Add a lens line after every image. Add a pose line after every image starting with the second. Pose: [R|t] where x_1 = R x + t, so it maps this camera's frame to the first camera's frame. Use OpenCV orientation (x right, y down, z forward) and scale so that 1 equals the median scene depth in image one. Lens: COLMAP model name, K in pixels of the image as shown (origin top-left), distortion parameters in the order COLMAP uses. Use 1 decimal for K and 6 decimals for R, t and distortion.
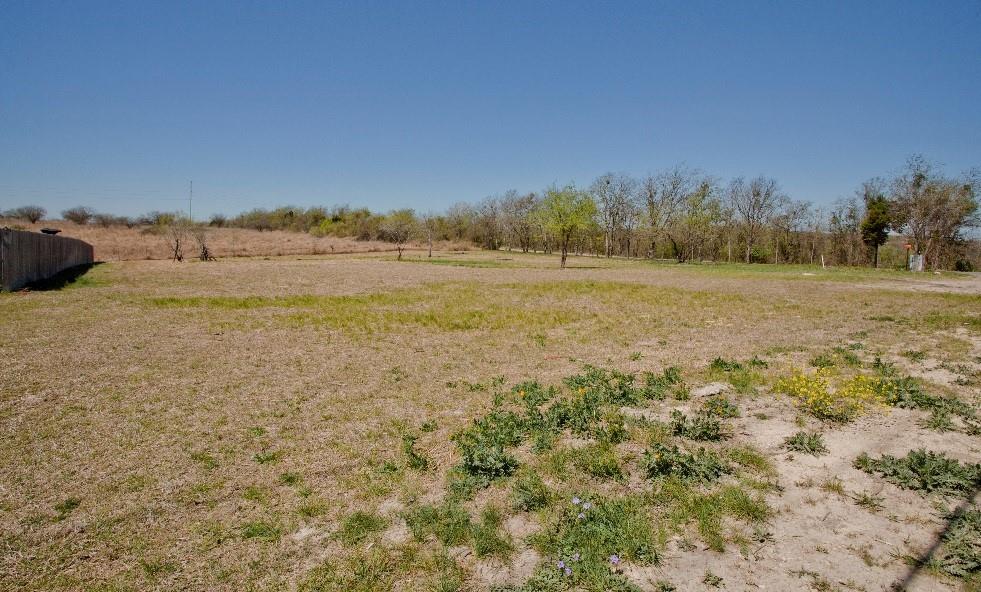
lens RADIAL K [[502.1, 0, 497.1], [0, 502.1, 293.0], [0, 0, 1]] dist [0.023348, 0.000594]
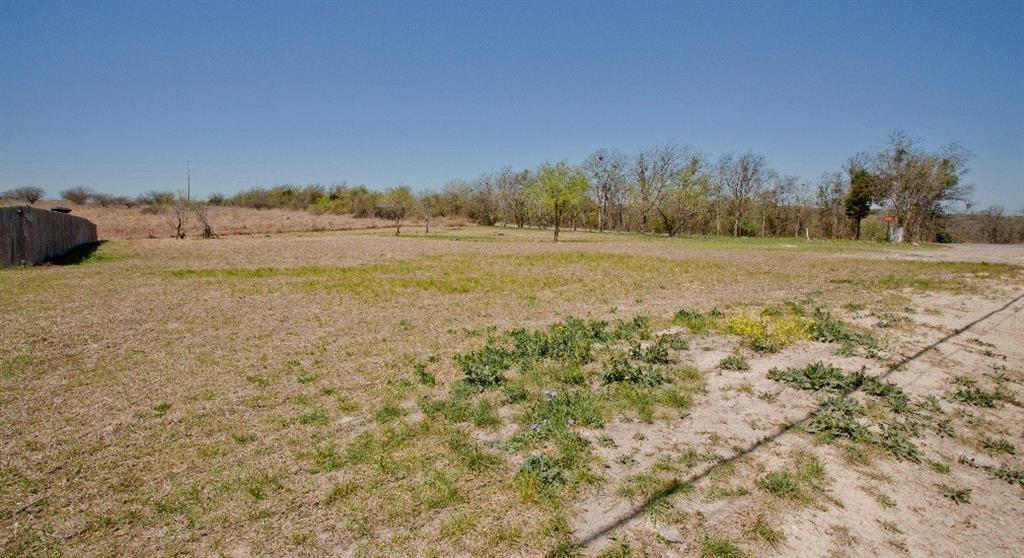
lens RADIAL K [[515.2, 0, 503.3], [0, 515.2, 282.7], [0, 0, 1]] dist [0.016046, 0.000325]
pose [[0.999777, -0.011566, 0.017669, 0.007598], [0.011260, 0.999787, 0.017302, 0.040240], [-0.017865, -0.017099, 0.999694, -0.168246]]
